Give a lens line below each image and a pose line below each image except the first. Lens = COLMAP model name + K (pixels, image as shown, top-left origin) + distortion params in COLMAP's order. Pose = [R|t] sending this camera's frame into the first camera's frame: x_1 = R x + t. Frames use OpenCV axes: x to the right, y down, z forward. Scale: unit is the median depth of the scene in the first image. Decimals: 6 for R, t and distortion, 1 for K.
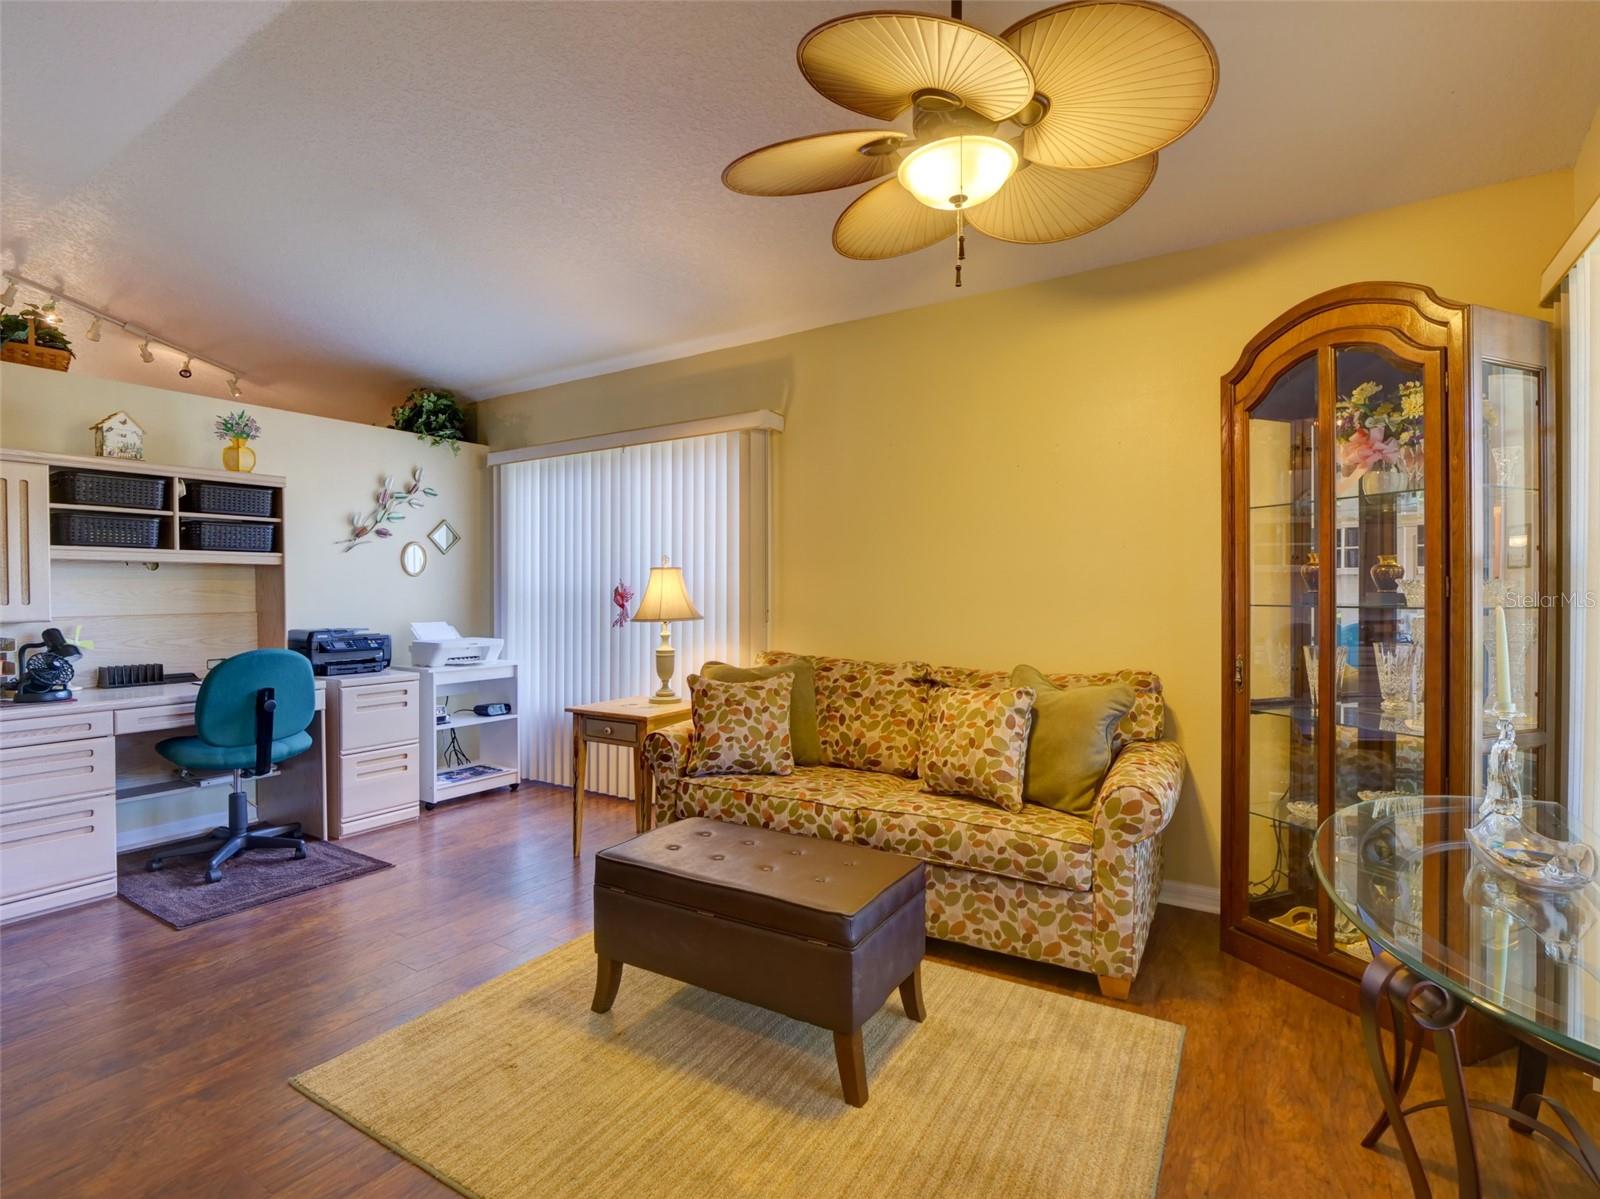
lens RADIAL K [[779.1, 0, 800.0], [0, 779.1, 599.5], [0, 0, 1]] dist [-0.011586, -0.000927]
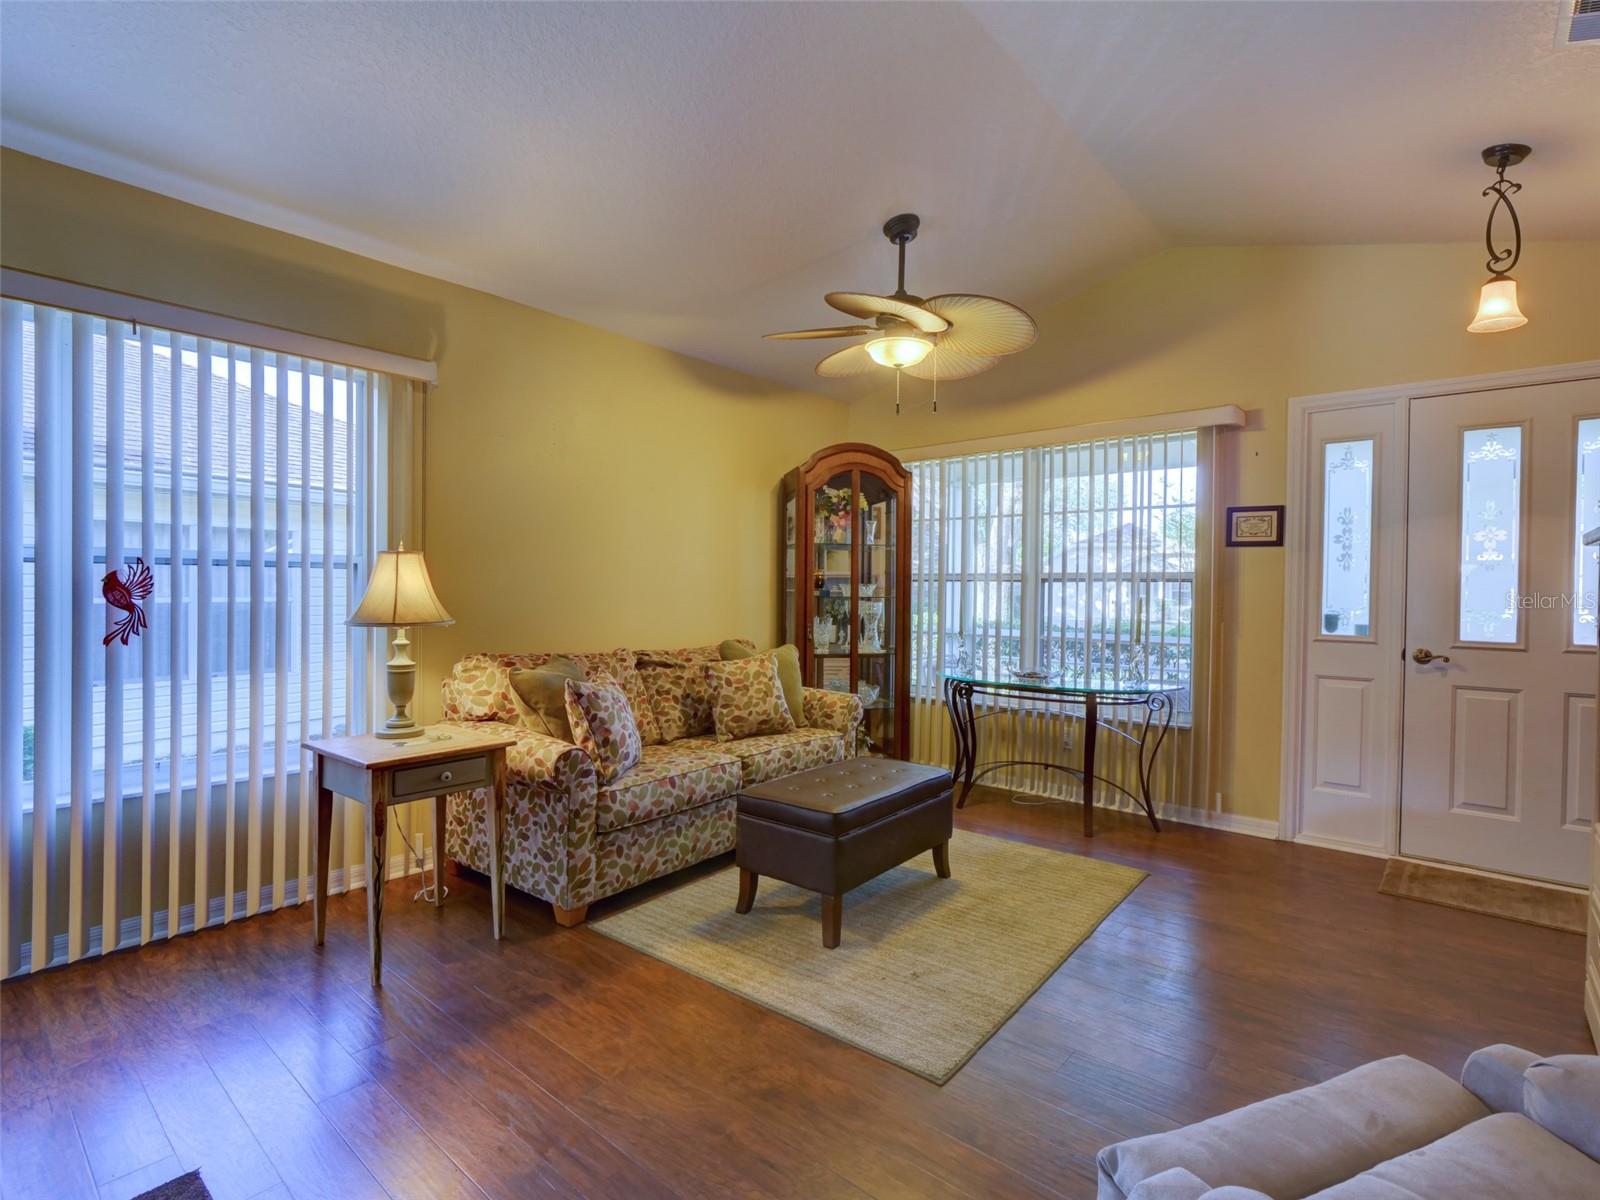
lens RADIAL K [[779.1, 0, 800.0], [0, 779.1, 600.0], [0, 0, 1]] dist [-0.011586, -0.000927]
pose [[0.132072, -0.011780, 0.991170, -1.096216], [-0.001908, 0.999925, 0.012138, -0.005592], [-0.991238, -0.003494, 0.132040, 0.693120]]
